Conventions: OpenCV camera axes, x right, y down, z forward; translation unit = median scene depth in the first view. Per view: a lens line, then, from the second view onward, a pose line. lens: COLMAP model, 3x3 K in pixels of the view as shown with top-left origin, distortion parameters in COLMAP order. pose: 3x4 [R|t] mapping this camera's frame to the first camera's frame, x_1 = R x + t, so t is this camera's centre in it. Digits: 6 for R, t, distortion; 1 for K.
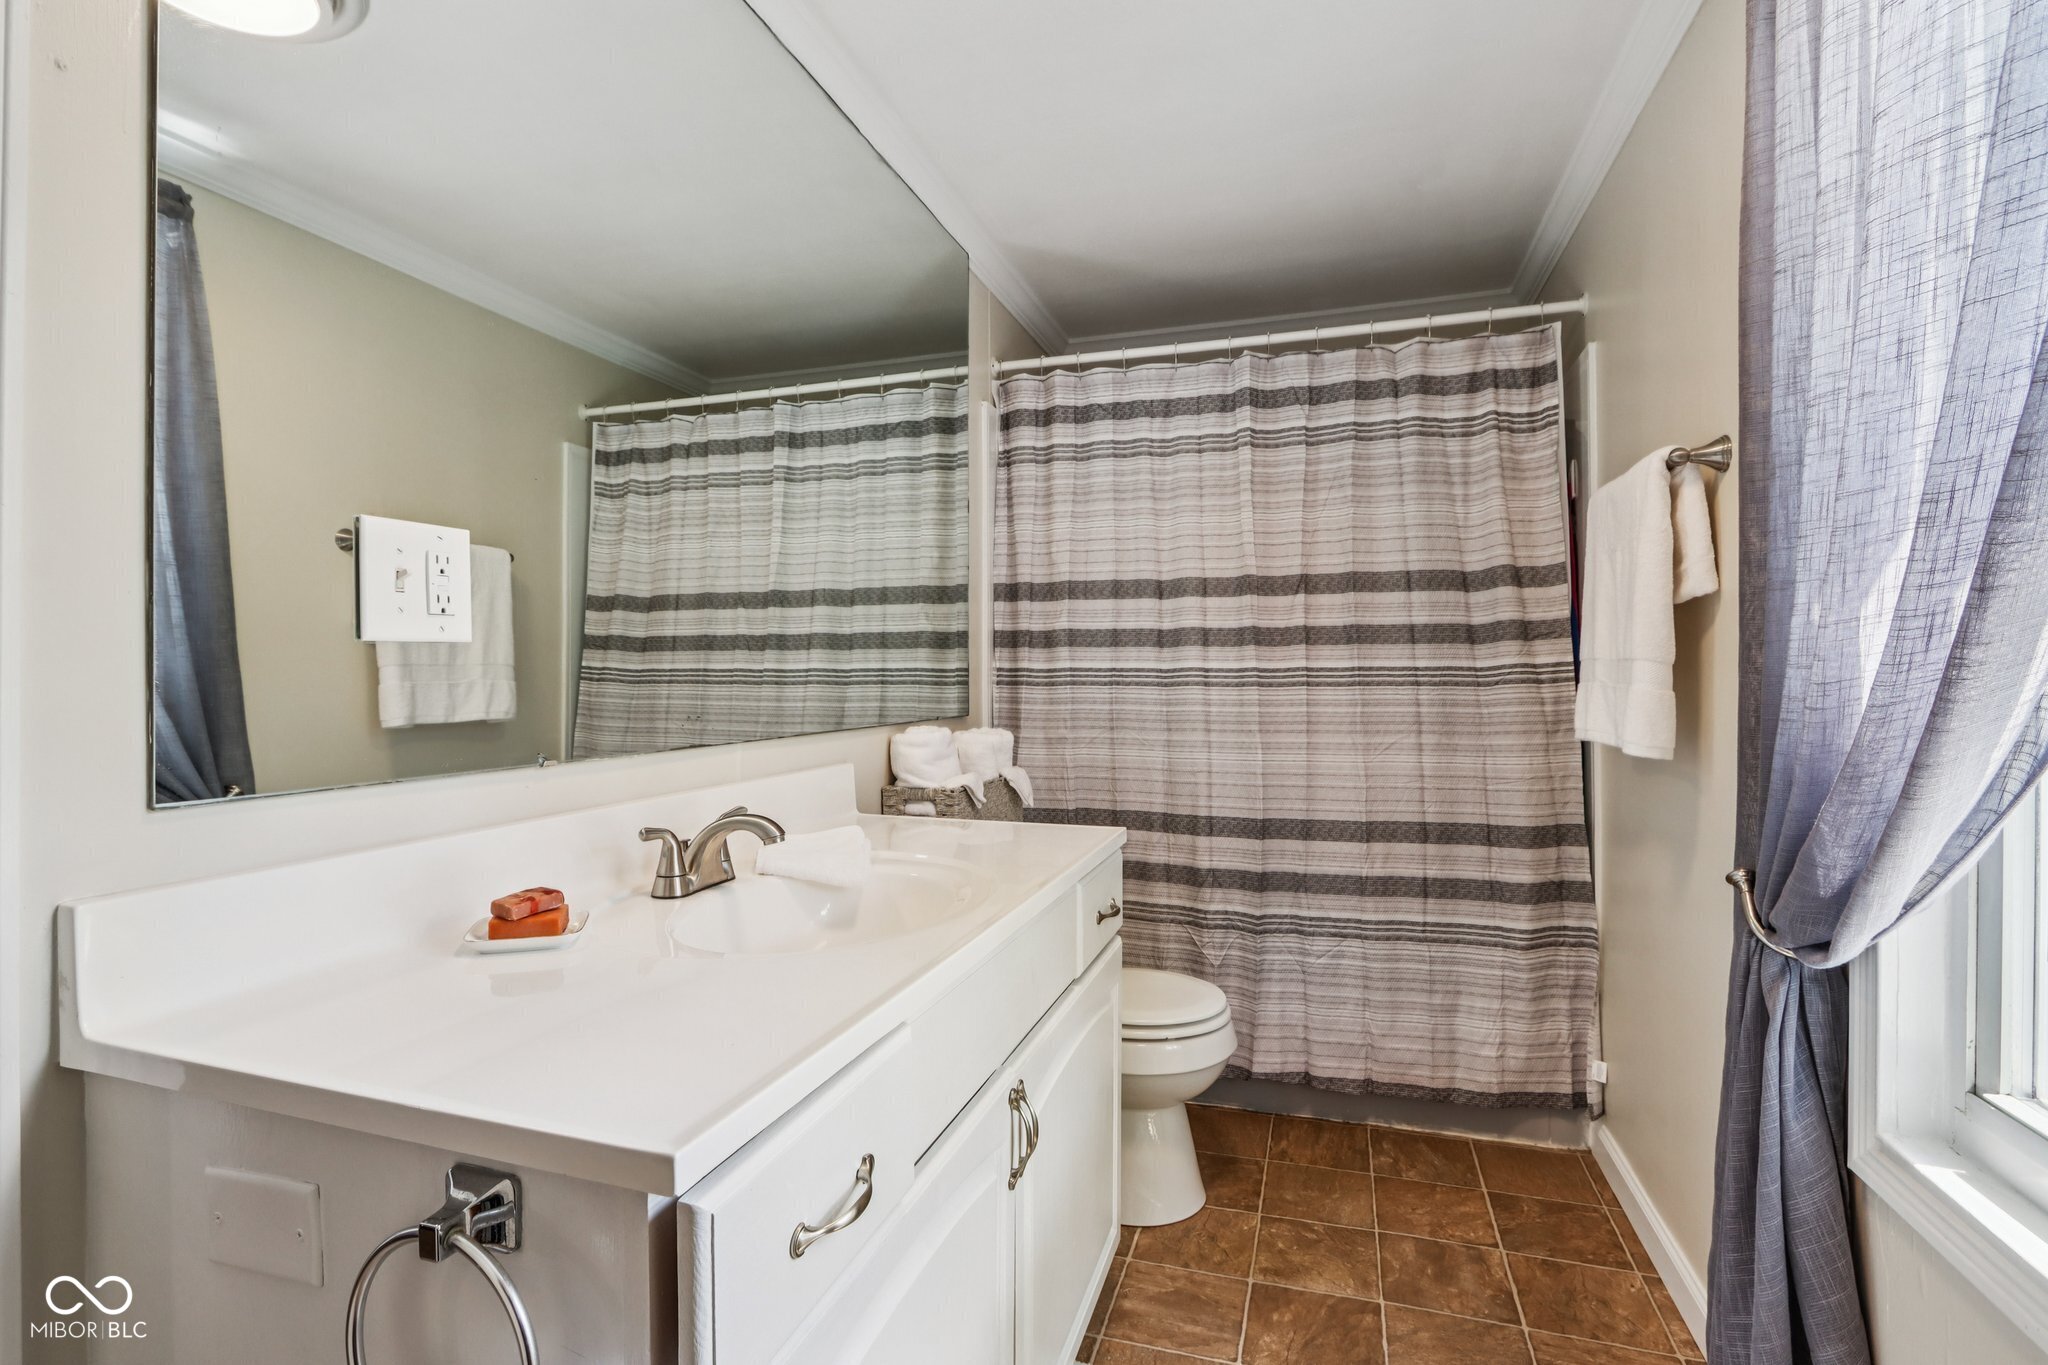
lens RADIAL K [[959.5, 0, 1025.5], [0, 959.5, 681.2], [0, 0, 1]] dist [-0.020947, -0.000168]
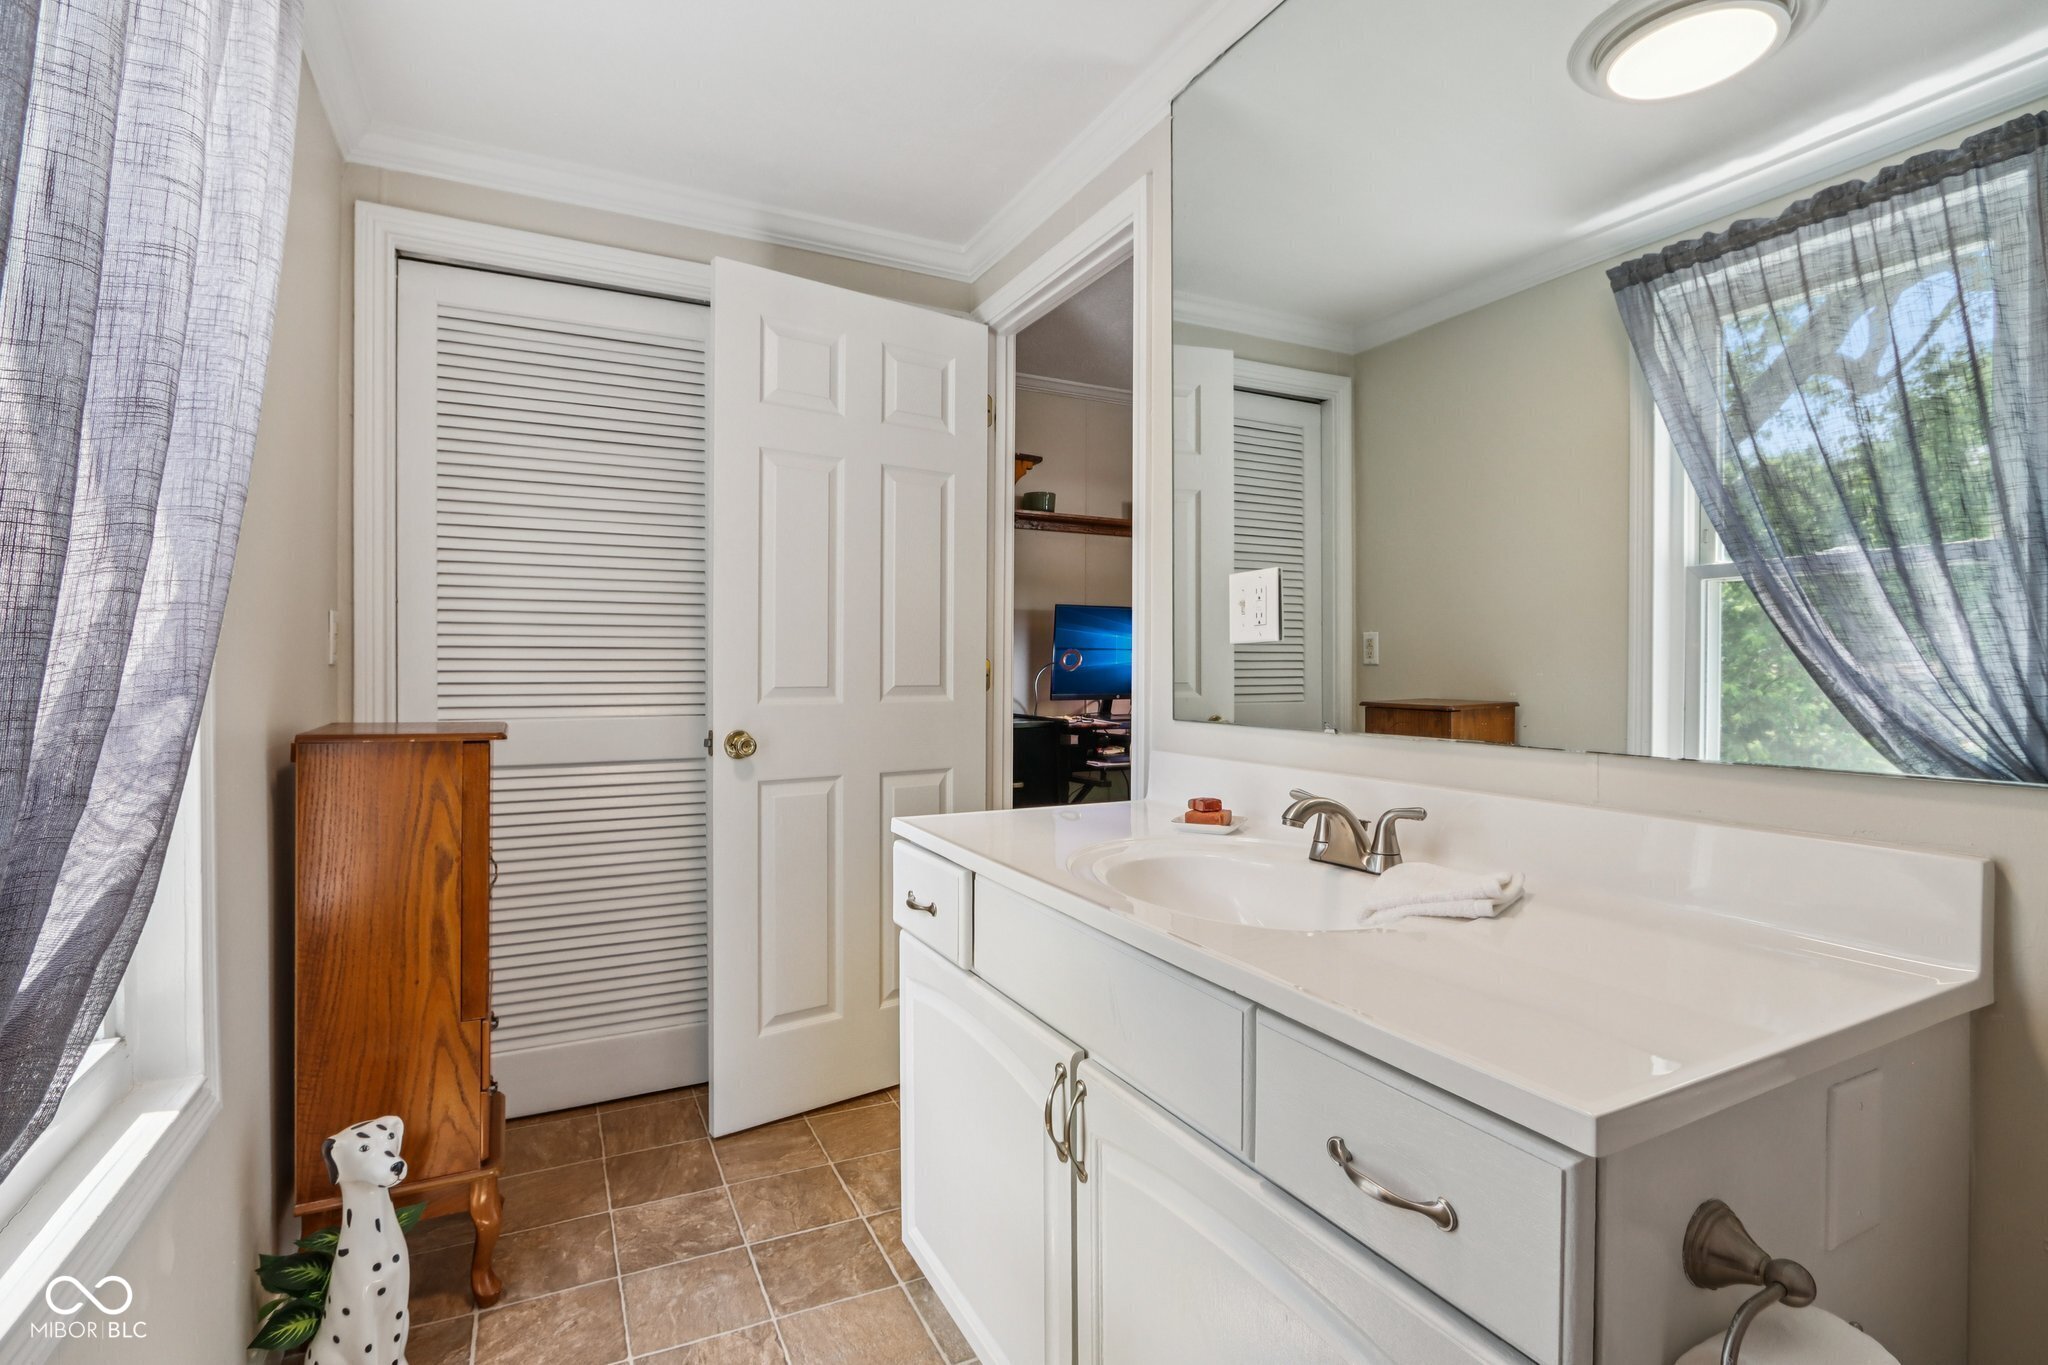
lens RADIAL K [[959.5, 0, 1024.5], [0, 959.5, 674.6], [0, 0, 1]] dist [-0.020947, -0.000168]
pose [[-0.711657, 0.000822, -0.702527, 0.787365], [-0.003234, 0.999985, 0.004446, -0.000639], [0.702520, 0.005436, -0.711643, 2.064213]]
